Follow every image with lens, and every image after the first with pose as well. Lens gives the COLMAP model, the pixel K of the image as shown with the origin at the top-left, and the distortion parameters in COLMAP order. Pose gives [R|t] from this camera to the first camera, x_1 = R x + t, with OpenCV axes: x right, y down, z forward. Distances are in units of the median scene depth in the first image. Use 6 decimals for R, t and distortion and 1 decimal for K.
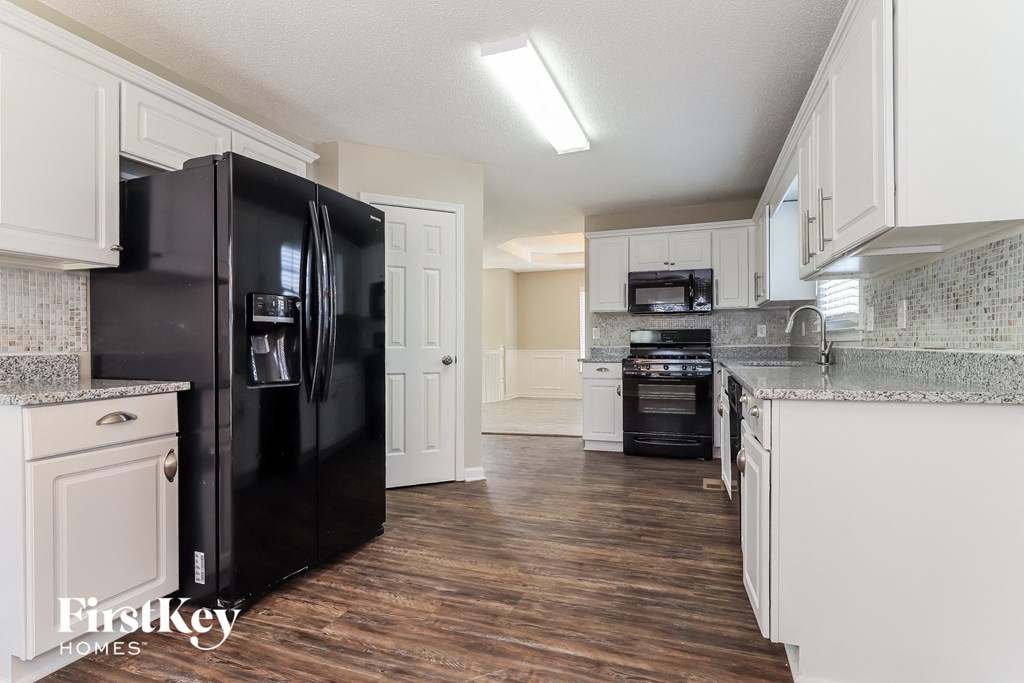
lens RADIAL K [[520.9, 0, 512.6], [0, 520.9, 330.2], [0, 0, 1]] dist [0.000736, 0.000129]
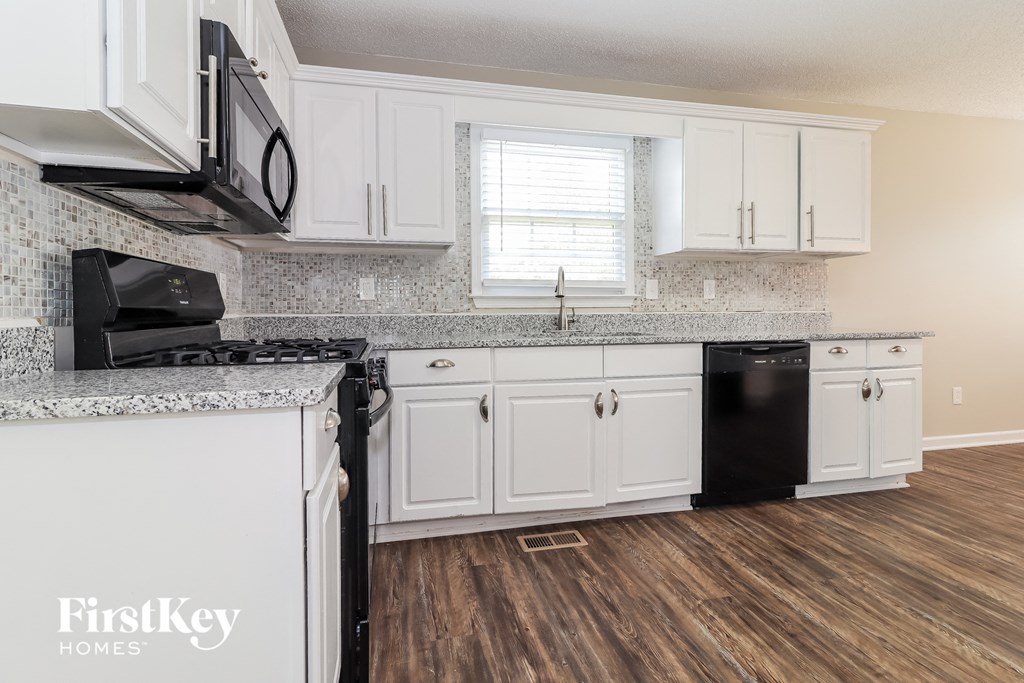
lens RADIAL K [[494.1, 0, 509.1], [0, 494.1, 320.1], [0, 0, 1]] dist [0.000790, 0.000180]
pose [[-0.546660, 0.000390, 0.837354, -0.092240], [-0.008929, 0.999940, -0.006295, 0.057298], [-0.837307, -0.010918, -0.546624, 1.814490]]
